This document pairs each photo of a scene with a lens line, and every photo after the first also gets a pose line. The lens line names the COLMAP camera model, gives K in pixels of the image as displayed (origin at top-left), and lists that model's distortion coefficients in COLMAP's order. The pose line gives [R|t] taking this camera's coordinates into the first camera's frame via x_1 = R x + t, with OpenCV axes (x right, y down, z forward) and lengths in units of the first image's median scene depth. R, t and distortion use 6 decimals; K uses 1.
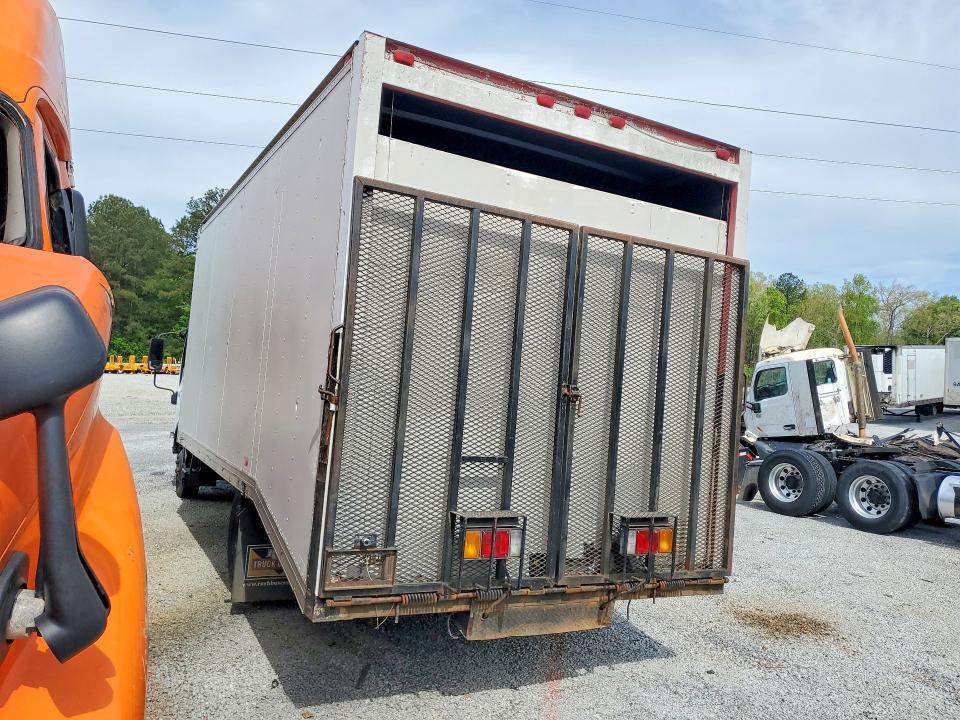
lens RADIAL K [[698.7, 0, 441.0], [0, 698.7, 355.5], [0, 0, 1]] dist [0.087067, -0.182300]
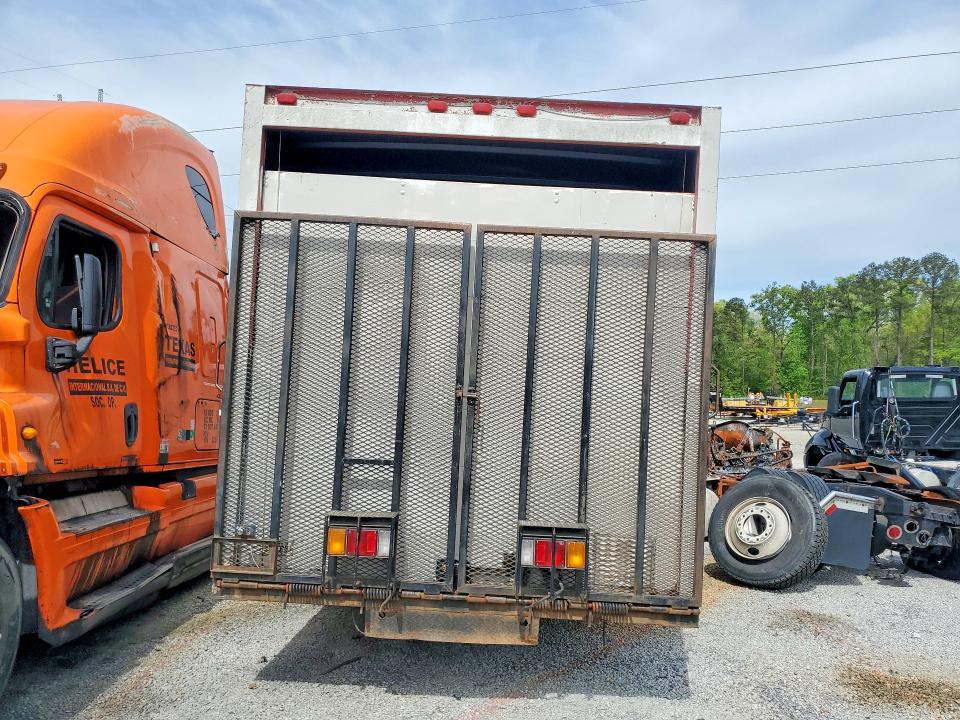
lens RADIAL K [[684.1, 0, 482.2], [0, 684.1, 373.3], [0, 0, 1]] dist [0.038420, -0.063141]
pose [[0.892614, -0.053413, -0.447646, 0.628966], [0.041421, 0.998473, -0.036544, 0.057933], [0.448914, 0.014078, 0.893464, 0.158694]]
